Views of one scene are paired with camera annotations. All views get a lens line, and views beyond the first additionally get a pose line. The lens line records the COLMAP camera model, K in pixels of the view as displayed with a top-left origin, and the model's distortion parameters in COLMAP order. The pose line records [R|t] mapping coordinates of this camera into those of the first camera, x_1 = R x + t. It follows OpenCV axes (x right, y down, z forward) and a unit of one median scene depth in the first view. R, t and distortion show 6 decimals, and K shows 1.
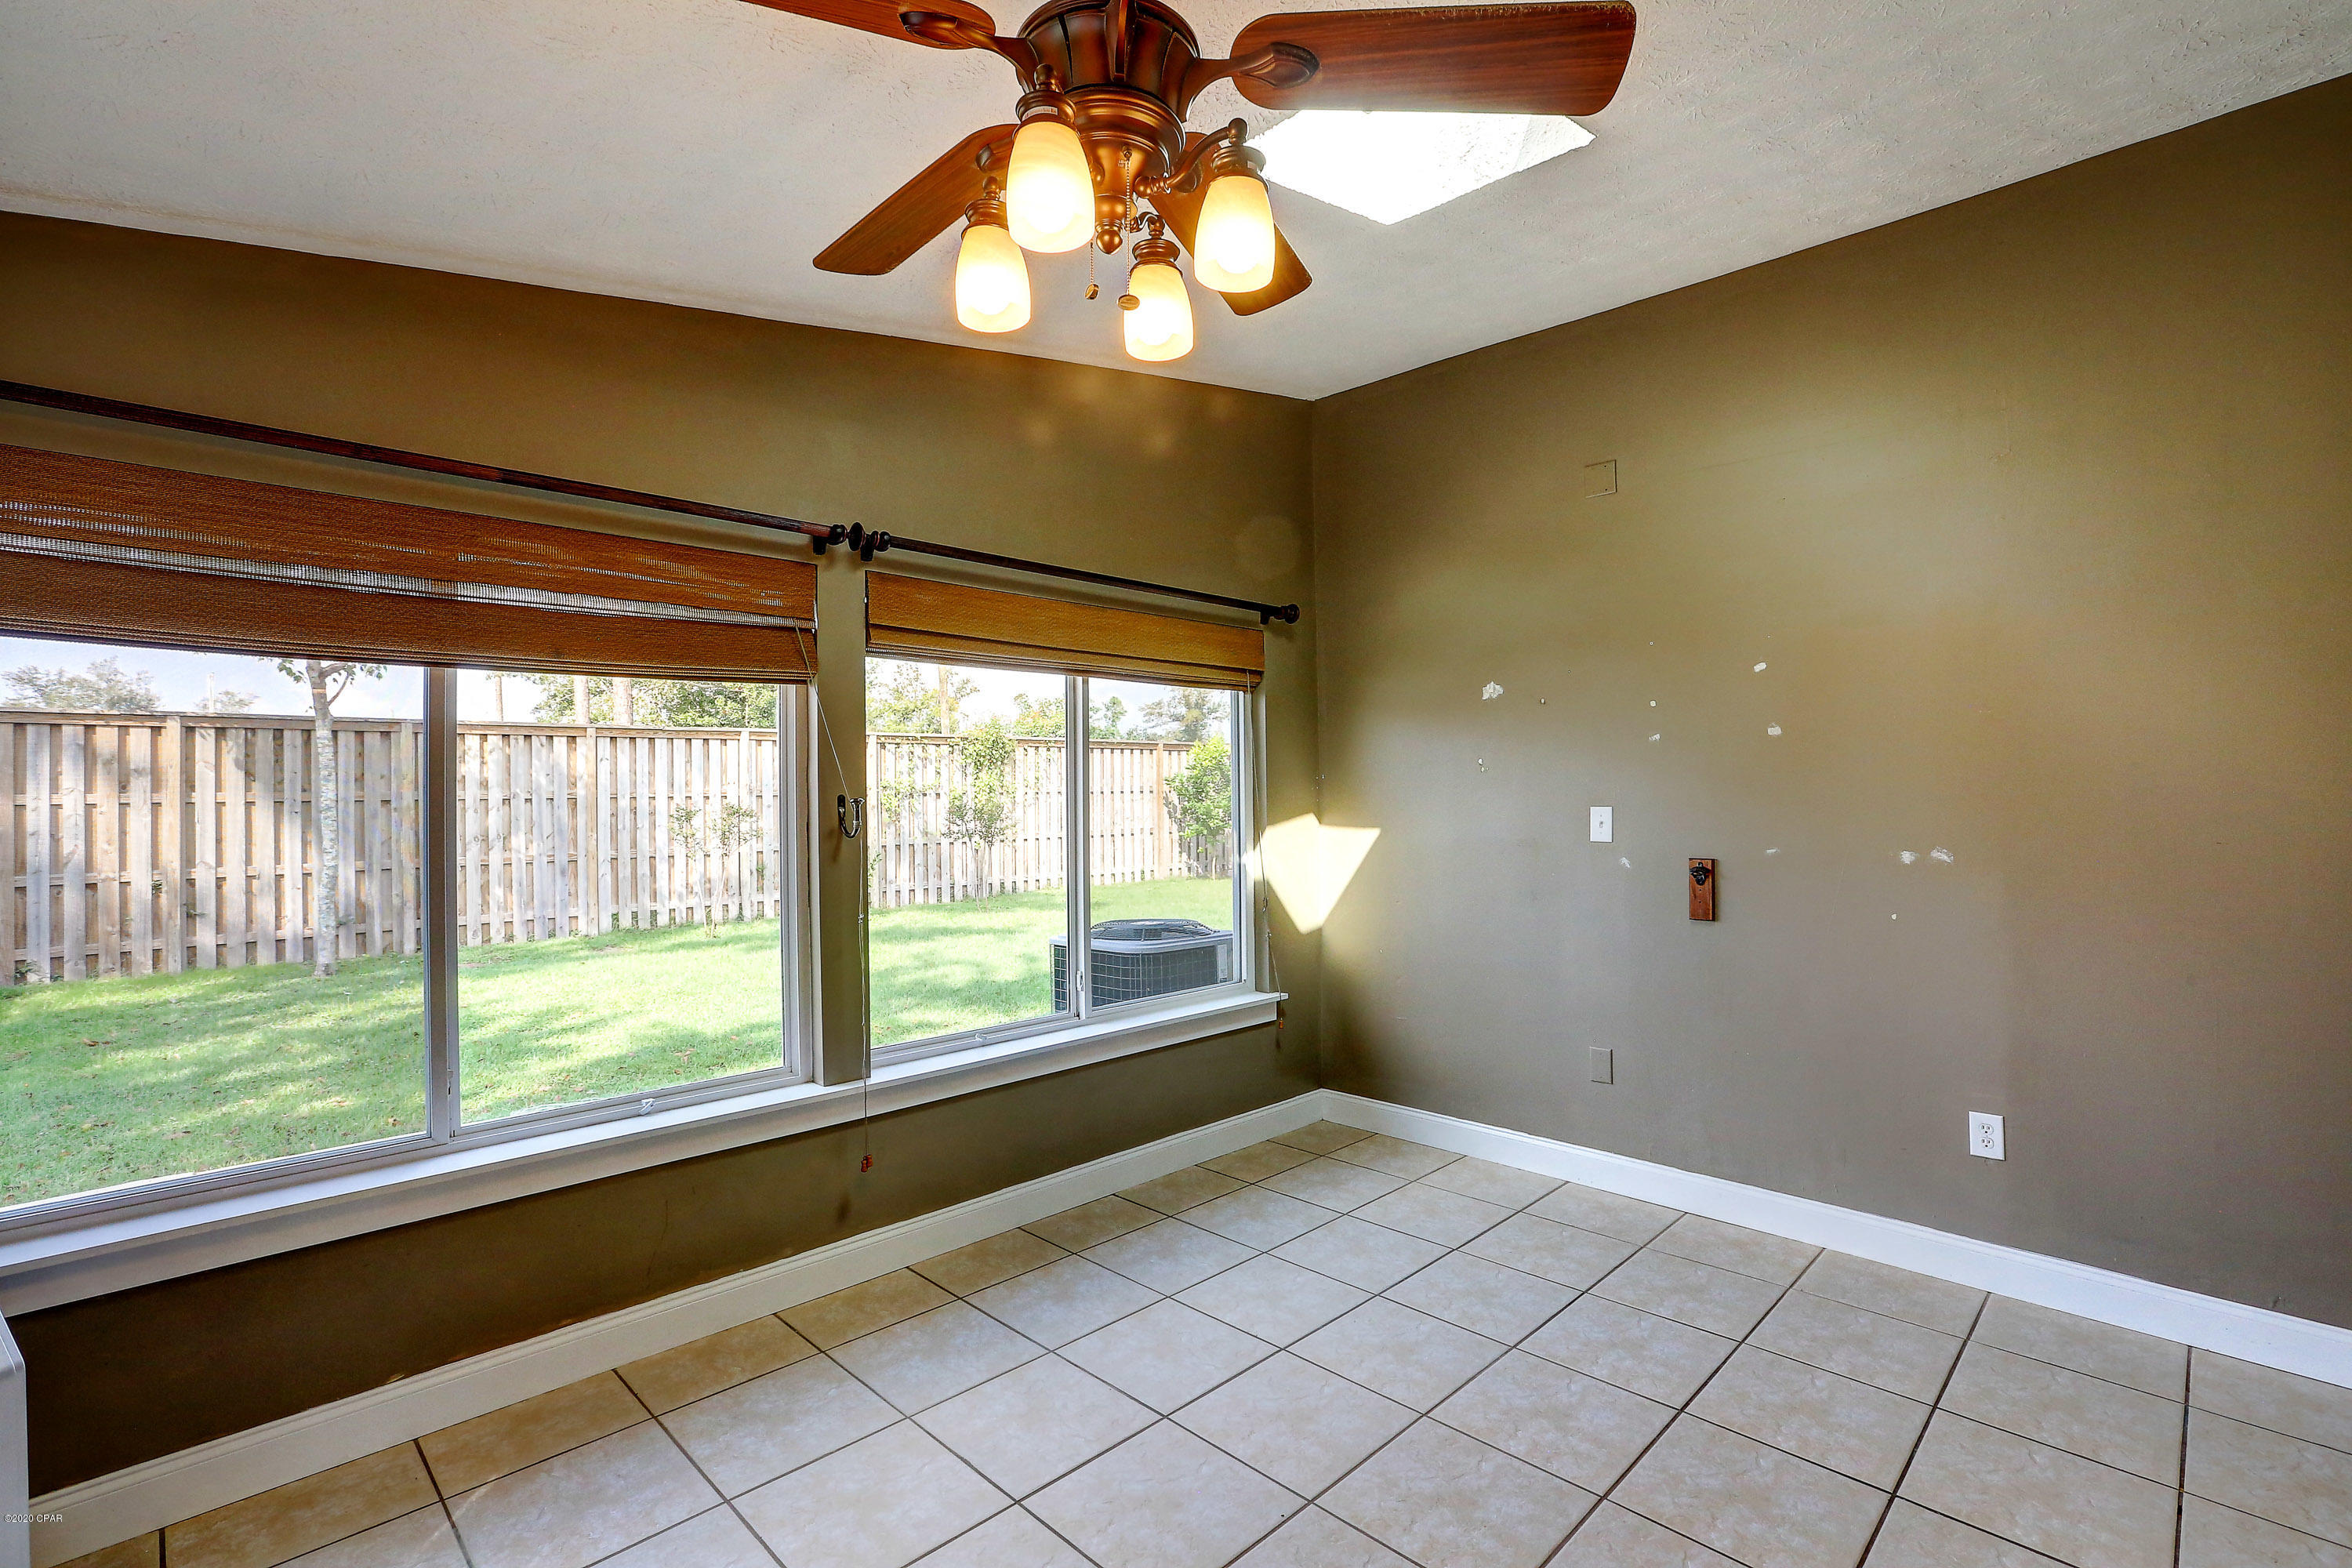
lens RADIAL K [[1078.5, 0, 1173.4], [0, 1078.5, 784.7], [0, 0, 1]] dist [-0.043024, 0.012371]
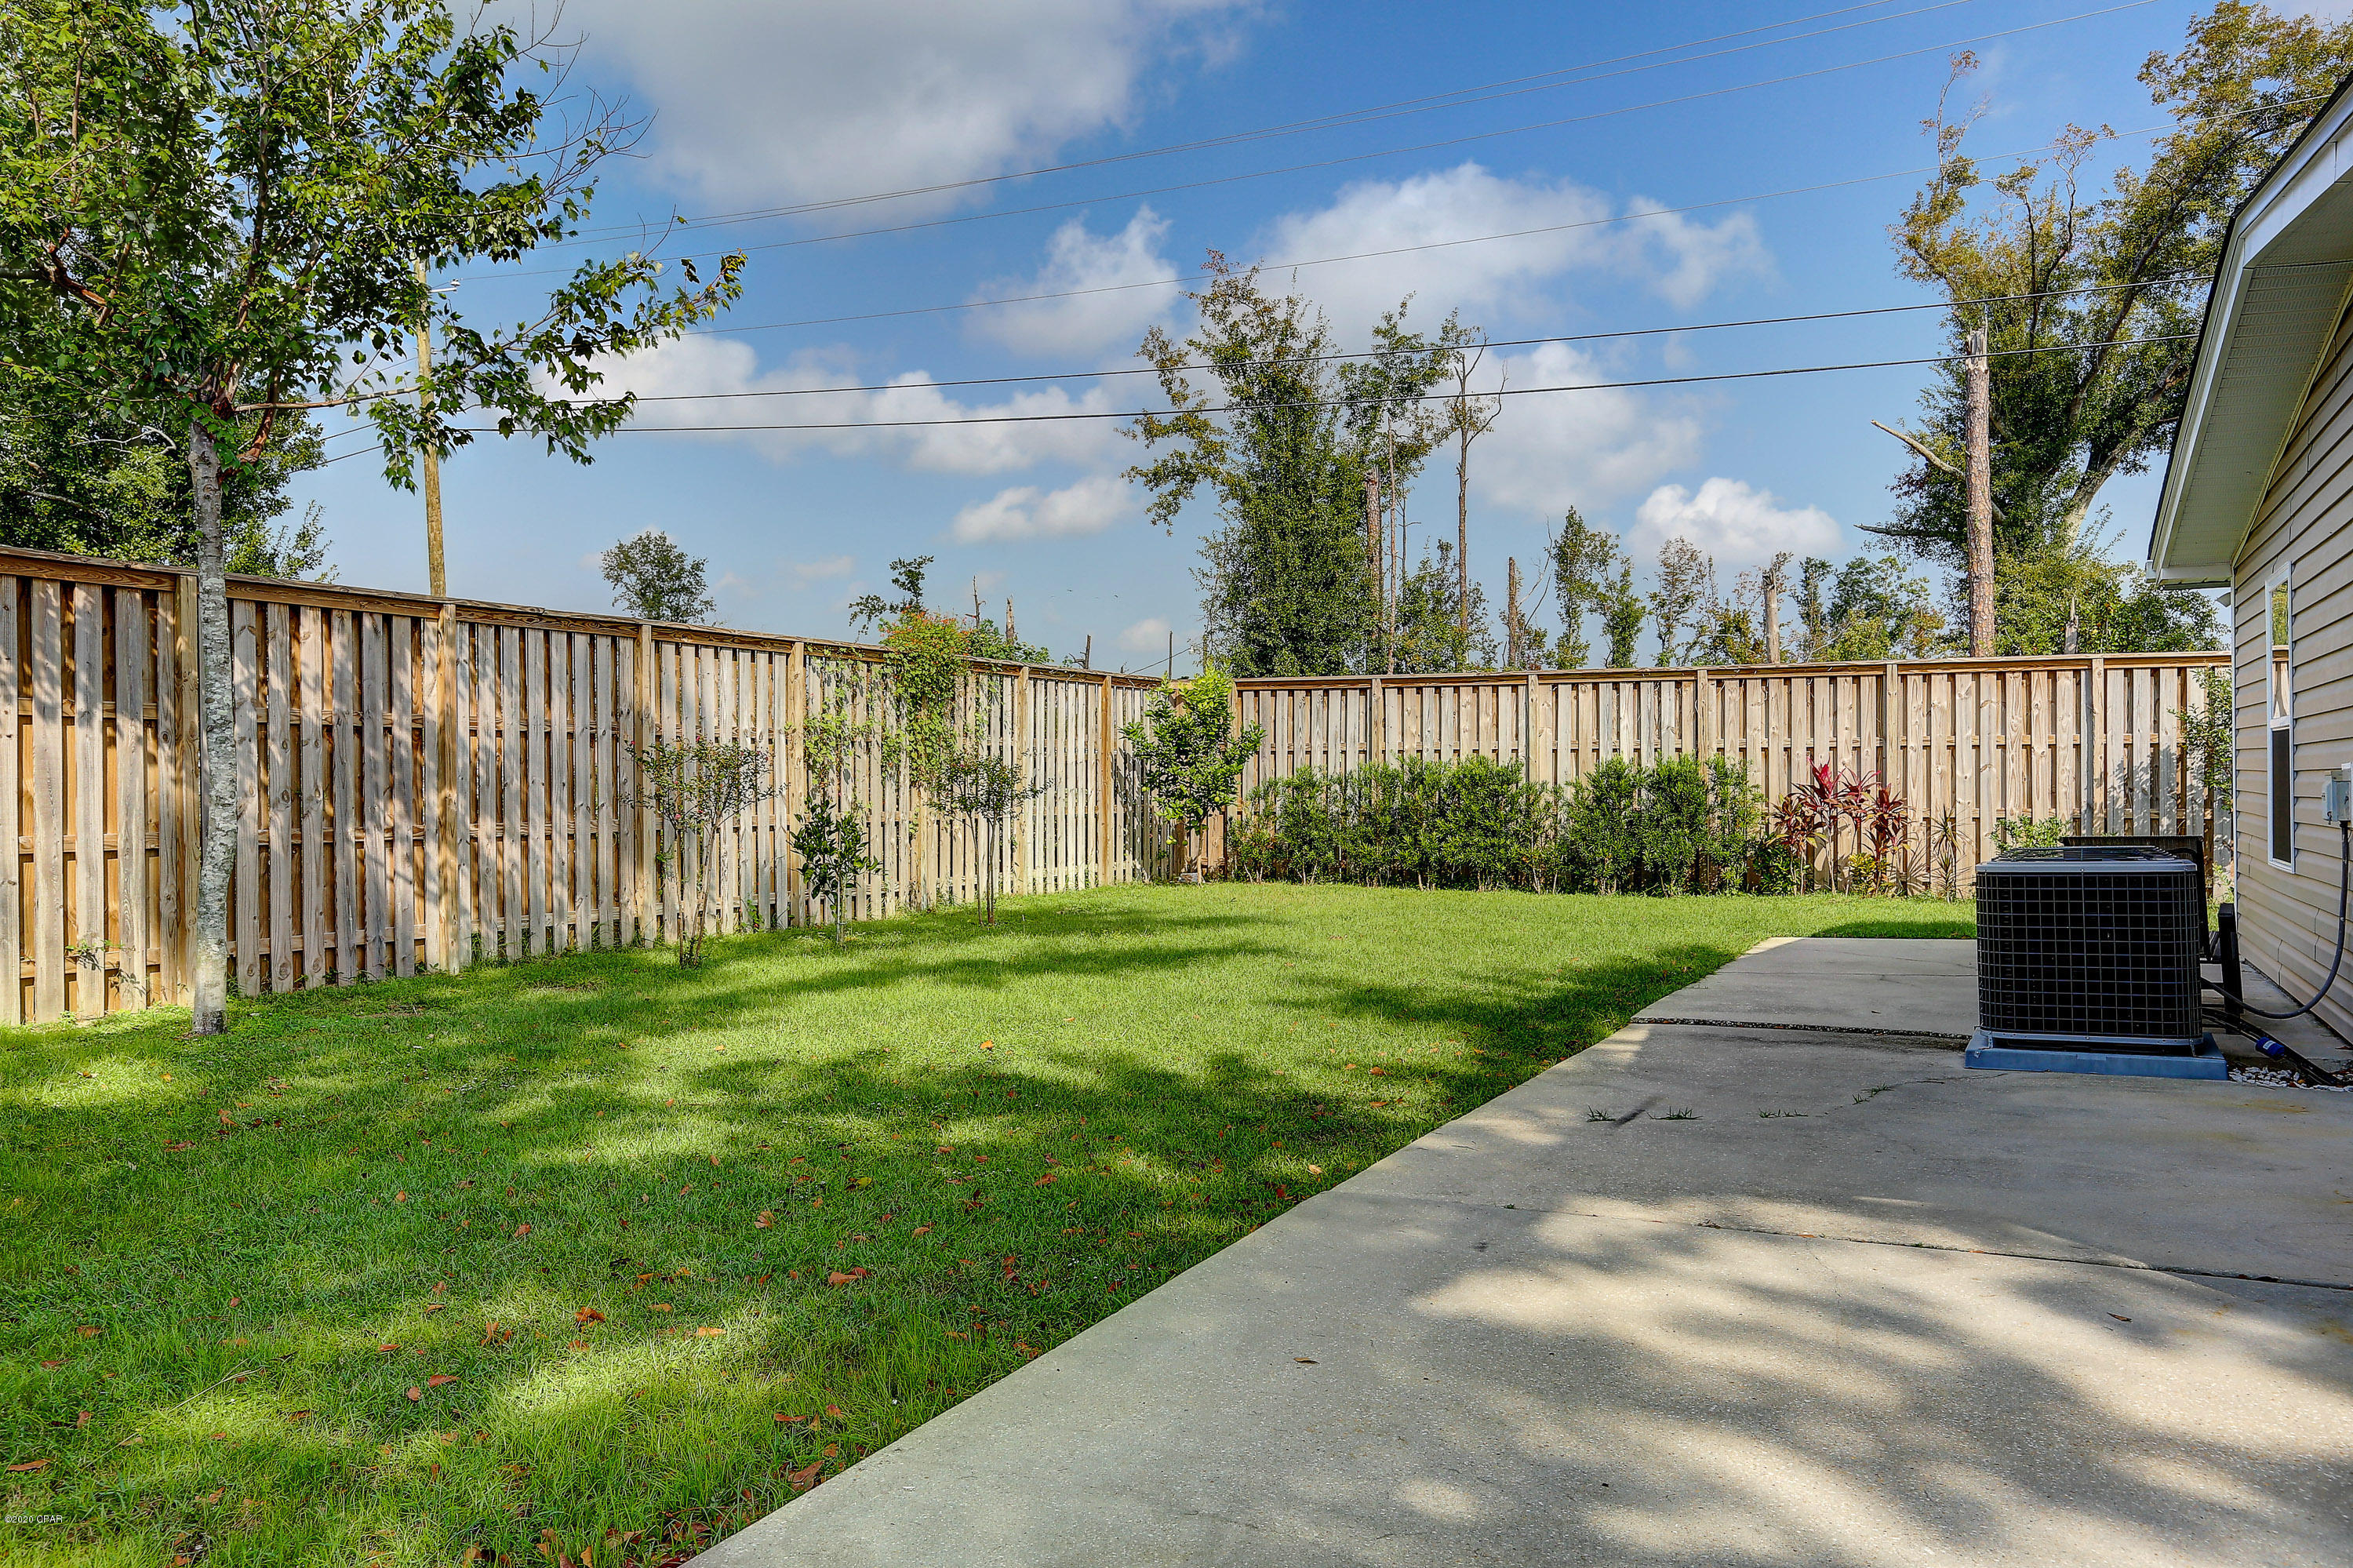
lens RADIAL K [[1824.0, 0, 1178.9], [0, 1824.0, 787.1], [0, 0, 1]] dist [0.006739, 0.001183]
pose [[0.935620, 0.006335, 0.352951, -0.428660], [-0.007057, 0.999975, 0.000760, 0.032231], [-0.352938, -0.003201, 0.935641, -0.035923]]
